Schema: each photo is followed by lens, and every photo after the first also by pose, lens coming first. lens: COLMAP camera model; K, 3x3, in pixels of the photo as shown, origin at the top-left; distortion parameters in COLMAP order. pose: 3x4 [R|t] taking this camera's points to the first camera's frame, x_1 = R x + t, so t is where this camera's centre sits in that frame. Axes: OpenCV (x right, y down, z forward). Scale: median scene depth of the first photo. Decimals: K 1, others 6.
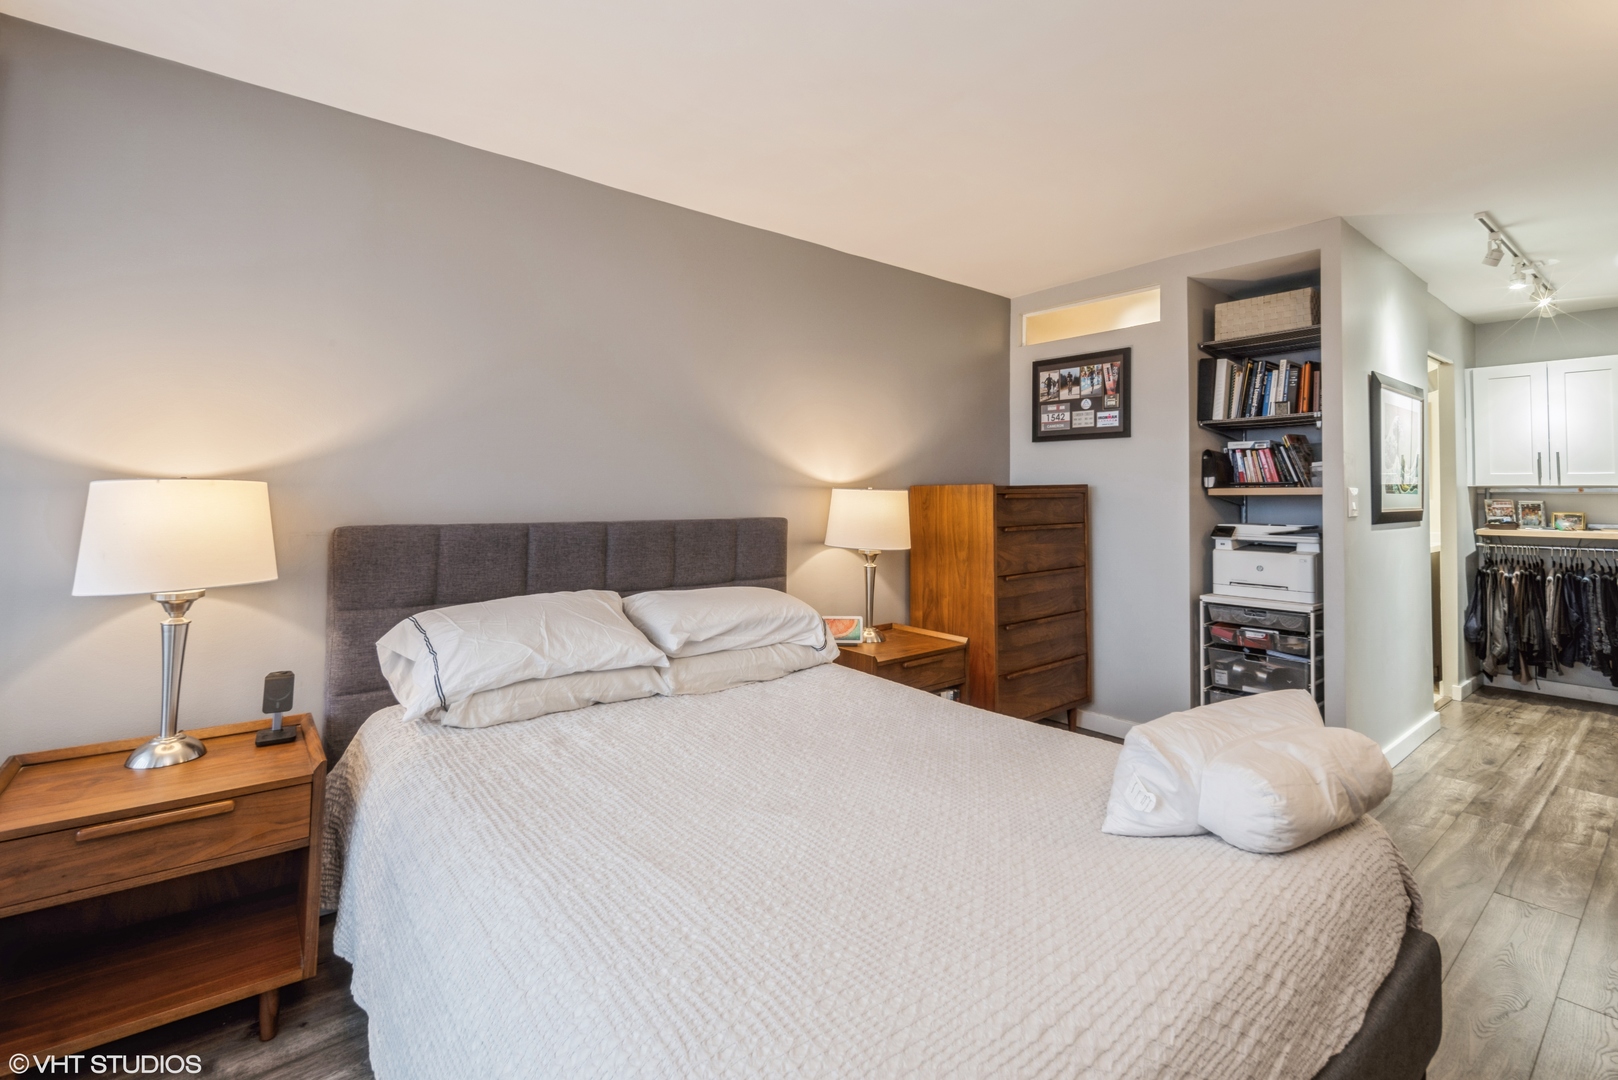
lens RADIAL K [[715.7, 0, 807.1], [0, 715.7, 468.2], [0, 0, 1]] dist [-0.011100, -0.000128]
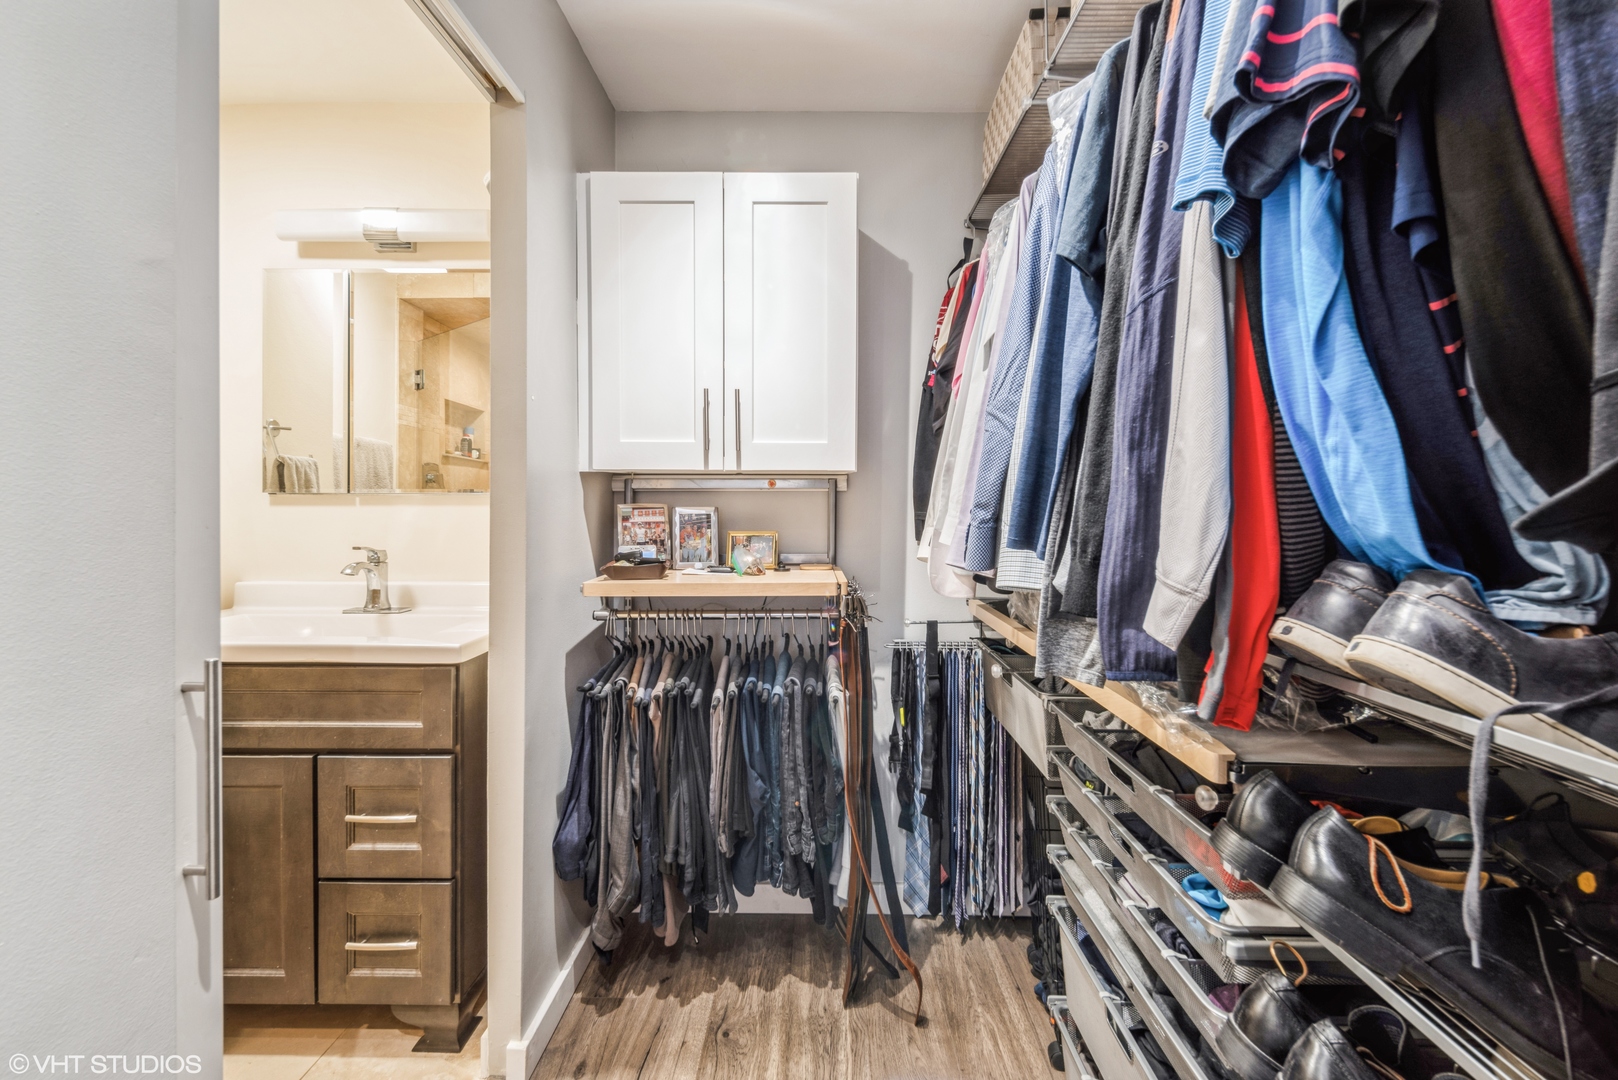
lens RADIAL K [[705.9, 0, 804.9], [0, 705.9, 512.5], [0, 0, 1]] dist [0.002735, -0.000028]
pose [[0.628286, -0.016087, 0.777816, 0.749217], [-0.026208, 0.998781, 0.041827, 0.029902], [-0.777541, -0.046664, 0.627099, 0.692852]]
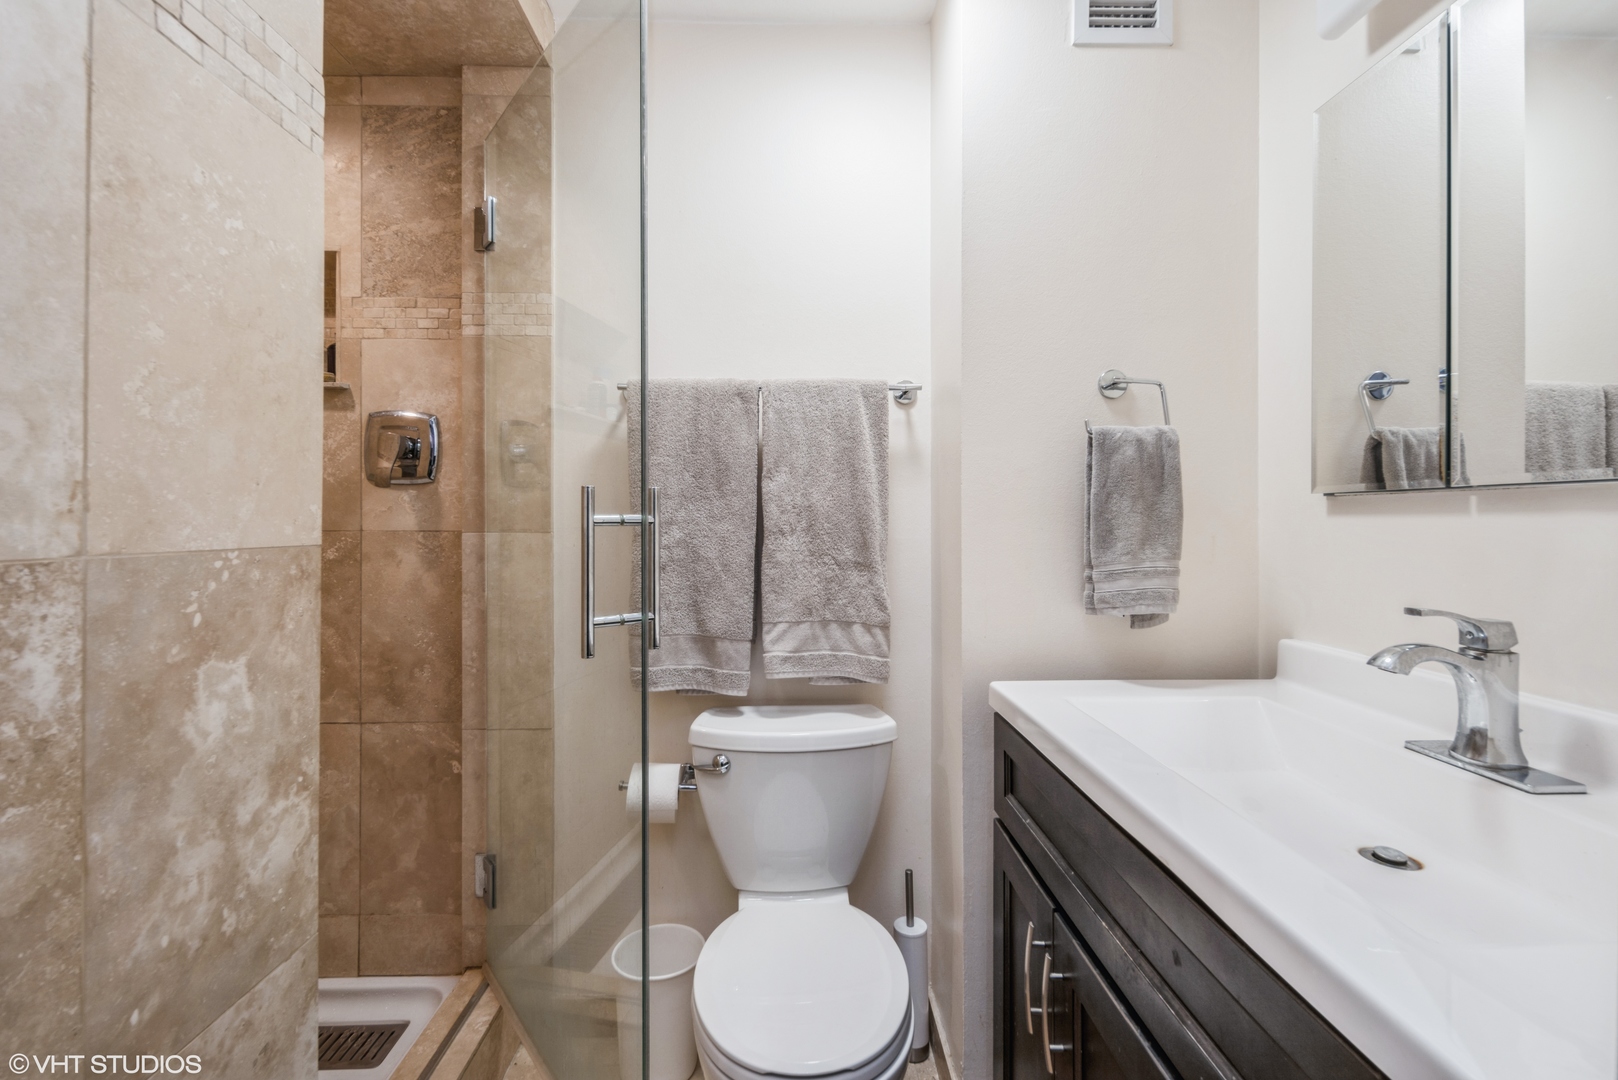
lens RADIAL K [[714.0, 0, 804.1], [0, 714.0, 522.8], [0, 0, 1]] dist [-0.000654, -0.000087]
pose [[0.802408, -0.010152, -0.596689, 0.892288], [0.033228, 0.999064, 0.027686, 0.042804], [0.595850, -0.042042, 0.801995, 0.924063]]
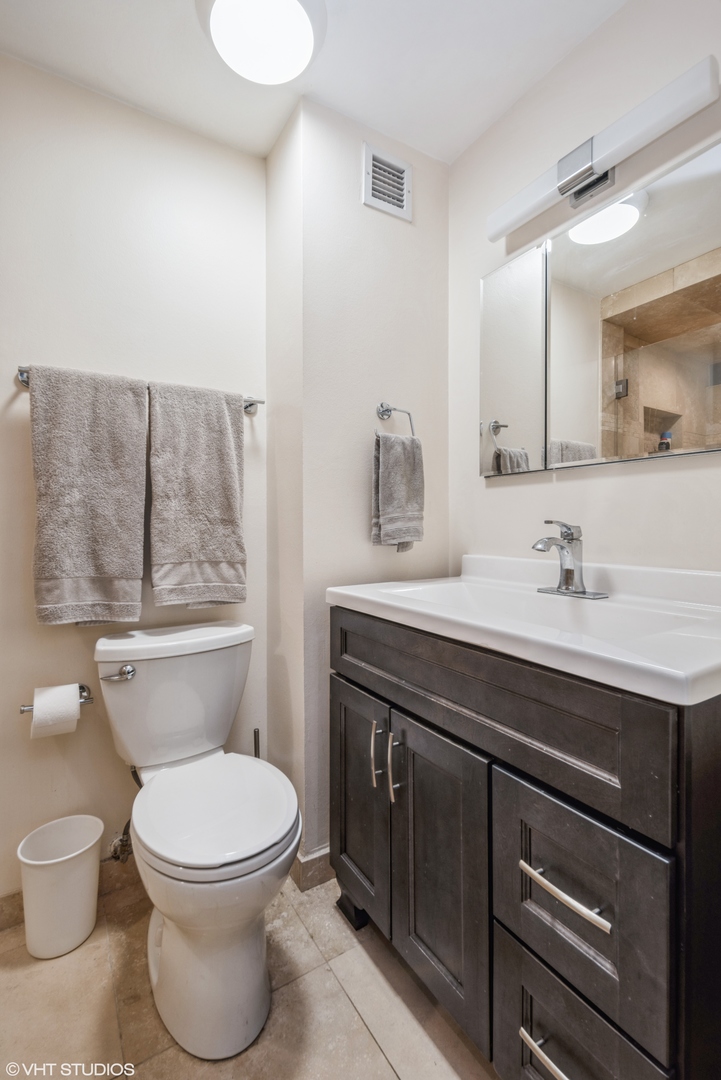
lens RADIAL K [[484.6, 0, 360.4], [0, 484.6, 526.1], [0, 0, 1]] dist [0.002764, -0.000285]
pose [[0.994650, -0.015515, -0.102129, 0.834240], [0.019982, 0.998881, 0.042866, 0.064784], [0.101350, -0.044677, 0.993847, 0.893302]]
